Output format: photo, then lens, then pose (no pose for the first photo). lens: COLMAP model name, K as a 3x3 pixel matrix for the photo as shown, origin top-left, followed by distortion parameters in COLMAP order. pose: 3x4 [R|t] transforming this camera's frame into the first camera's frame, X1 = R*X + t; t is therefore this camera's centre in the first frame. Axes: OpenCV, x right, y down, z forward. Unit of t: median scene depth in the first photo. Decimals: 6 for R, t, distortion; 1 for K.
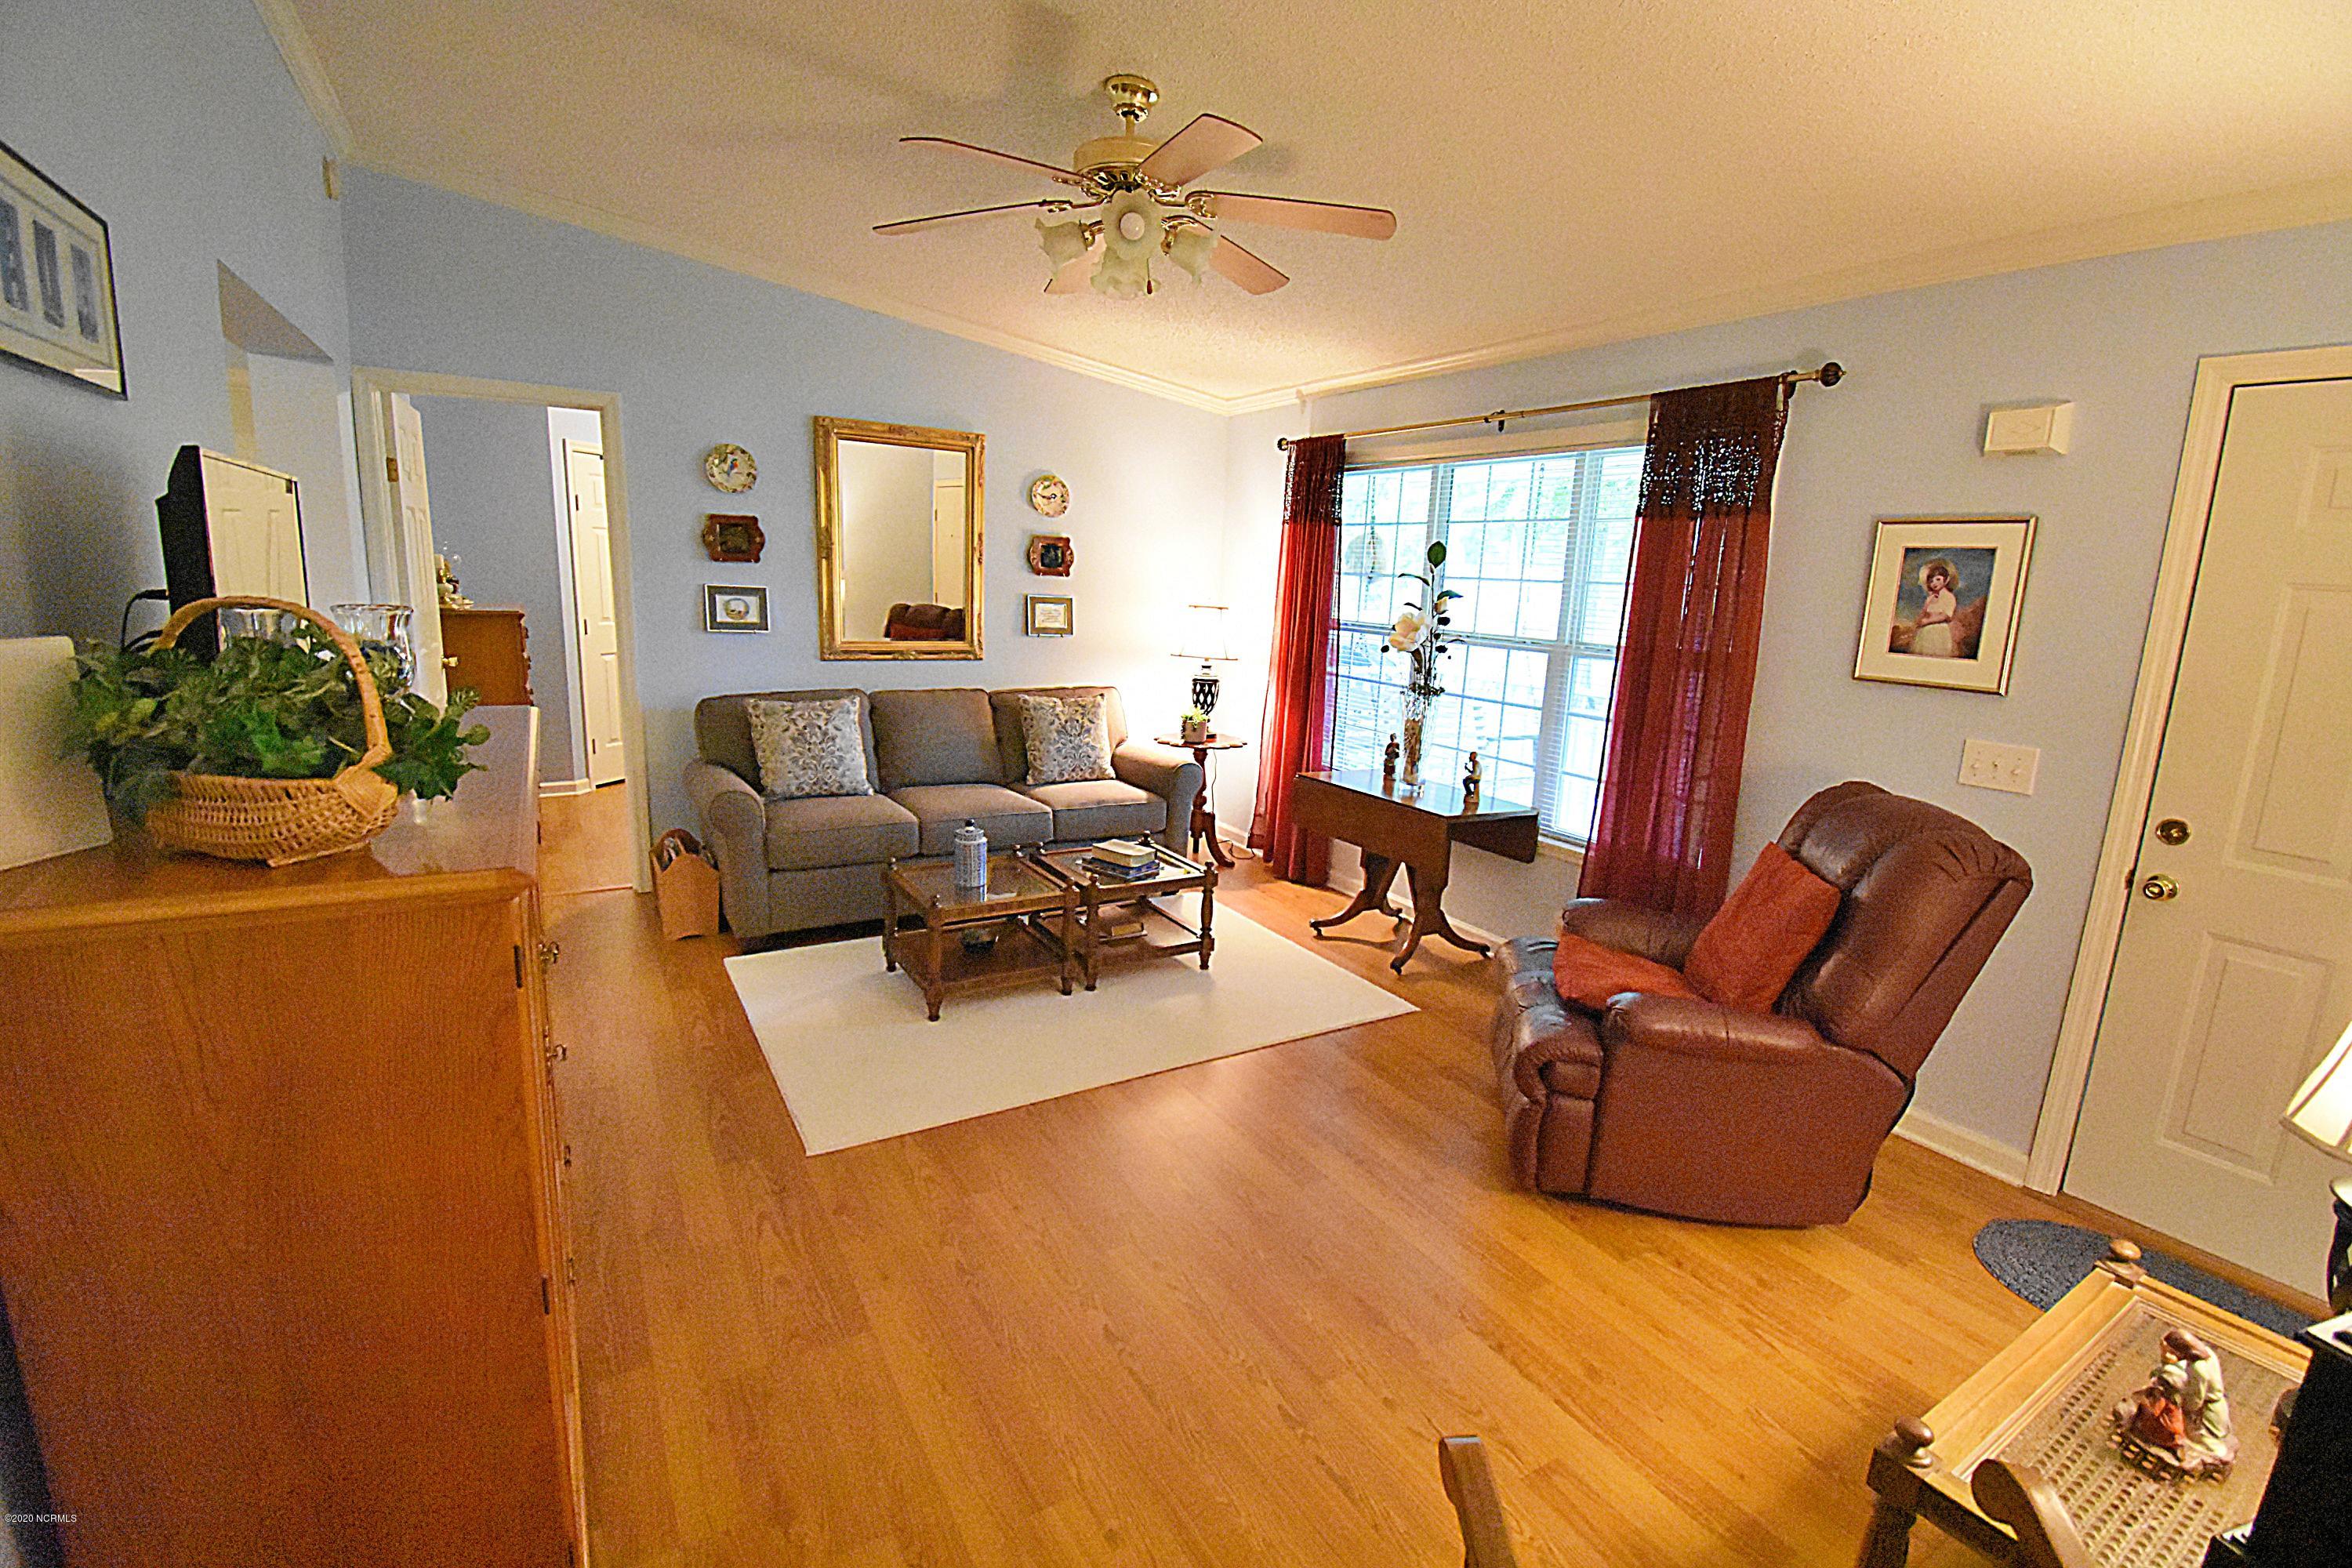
lens RADIAL K [[1044.7, 0, 1180.8], [0, 1044.7, 770.5], [0, 0, 1]] dist [-0.012778, -0.008580]
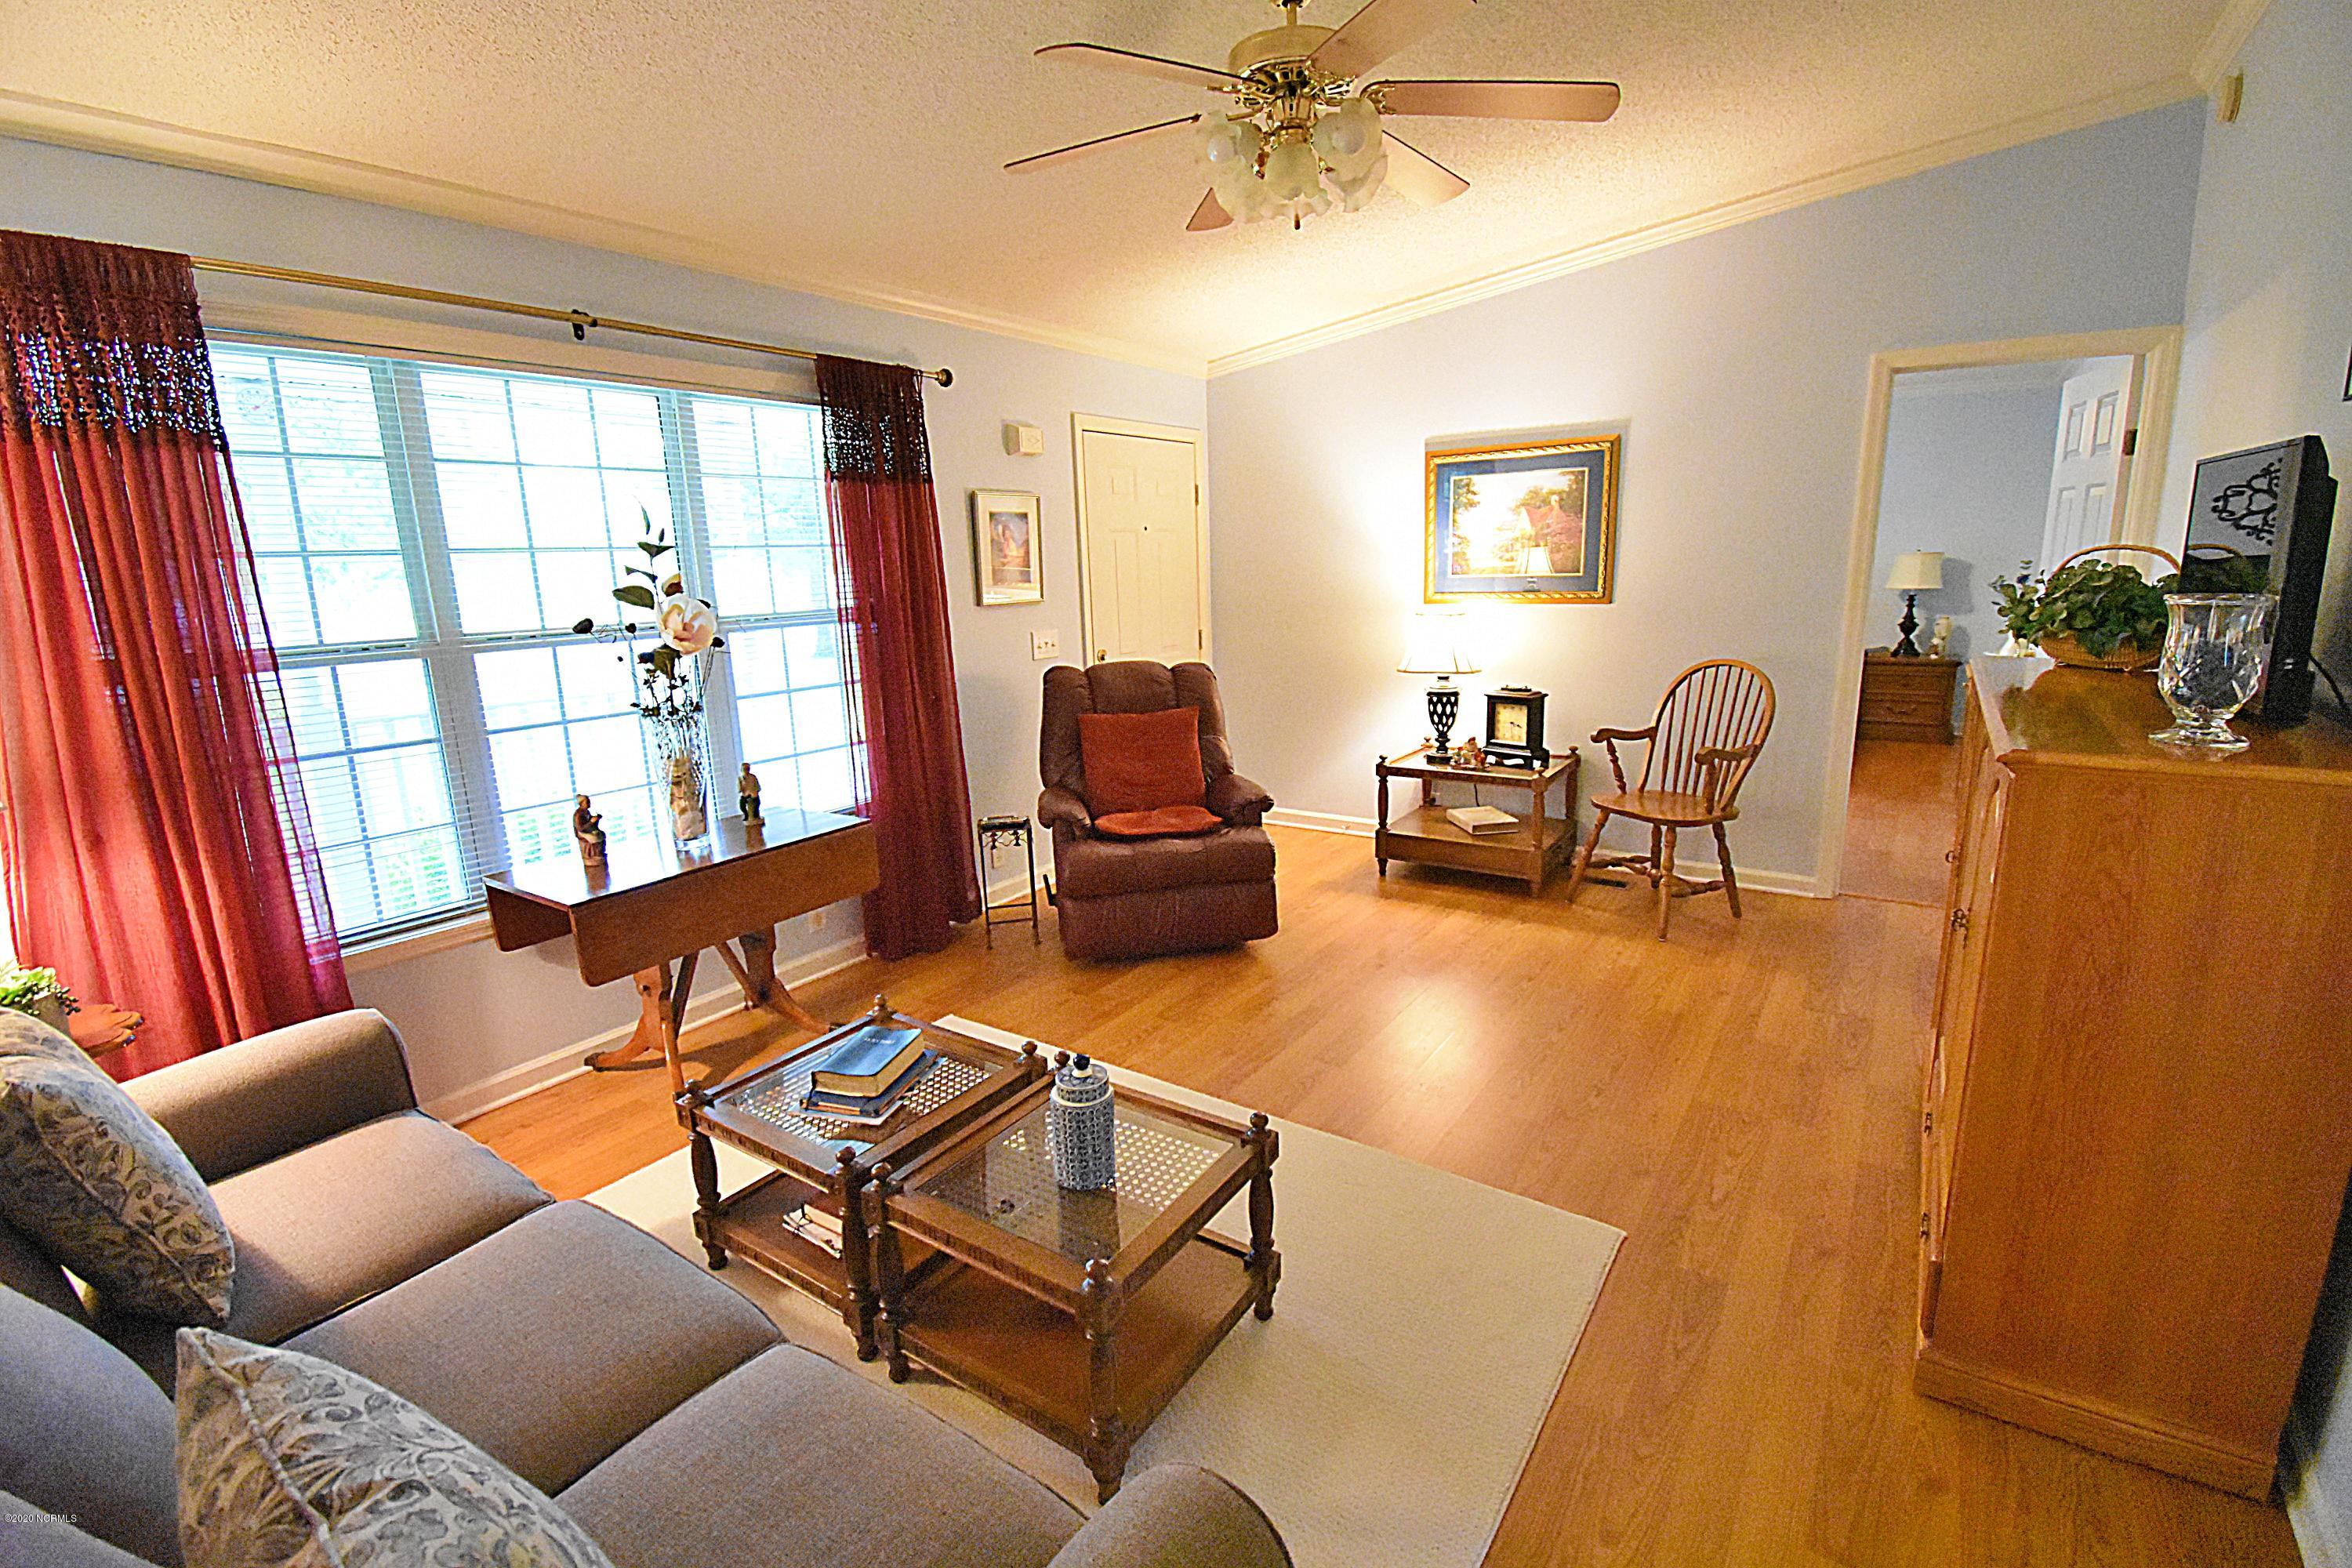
lens RADIAL K [[1044.7, 0, 1168.1], [0, 1044.7, 799.3], [0, 0, 1]] dist [-0.012778, -0.008580]
pose [[-0.413347, -0.232592, 0.880366, -0.688917], [0.181890, 0.926250, 0.330116, -0.241964], [-0.892222, 0.296582, -0.340557, 1.206689]]
